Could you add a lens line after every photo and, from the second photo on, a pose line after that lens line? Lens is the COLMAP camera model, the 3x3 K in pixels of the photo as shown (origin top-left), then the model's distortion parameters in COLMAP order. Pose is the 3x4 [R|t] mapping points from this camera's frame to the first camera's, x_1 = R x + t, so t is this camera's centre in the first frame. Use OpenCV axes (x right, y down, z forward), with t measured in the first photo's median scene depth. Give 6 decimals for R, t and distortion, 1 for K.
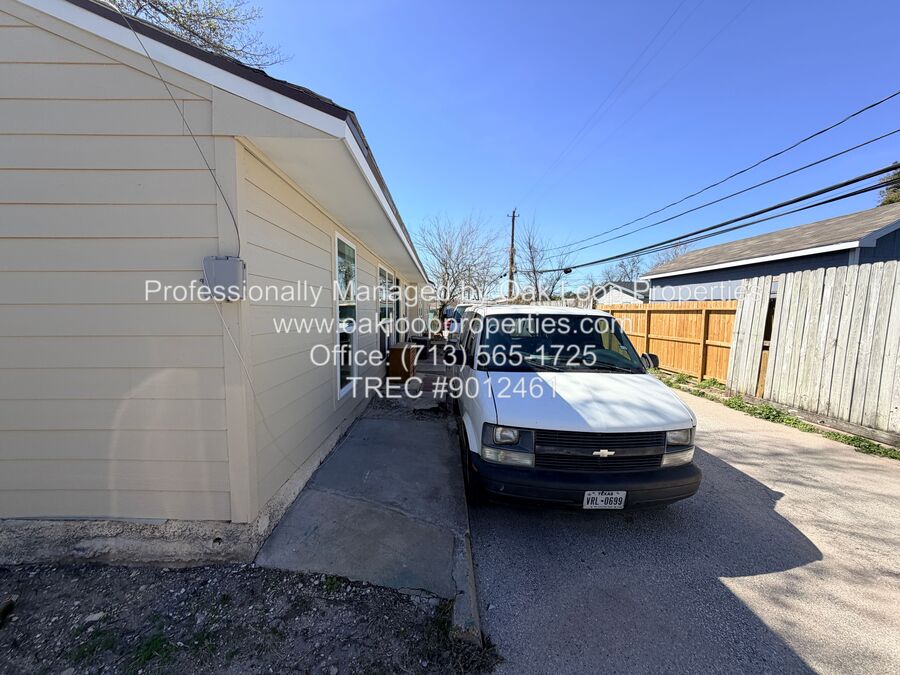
lens RADIAL K [[358.3, 0, 447.0], [0, 358.3, 337.4], [0, 0, 1]] dist [-0.000014, -0.000045]
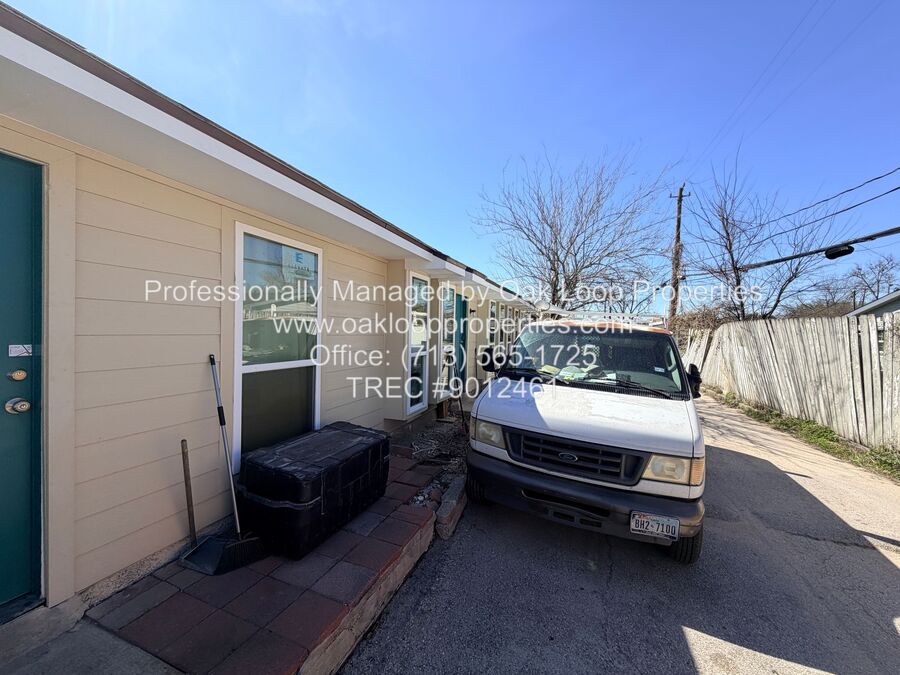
lens RADIAL K [[358.3, 0, 451.4], [0, 358.3, 339.1], [0, 0, 1]] dist [-0.000014, -0.000045]
pose [[0.934170, 0.022570, -0.356114, 0.047031], [-0.042979, 0.997849, -0.049499, -0.032569], [0.354231, 0.061546, 0.933130, 0.364110]]
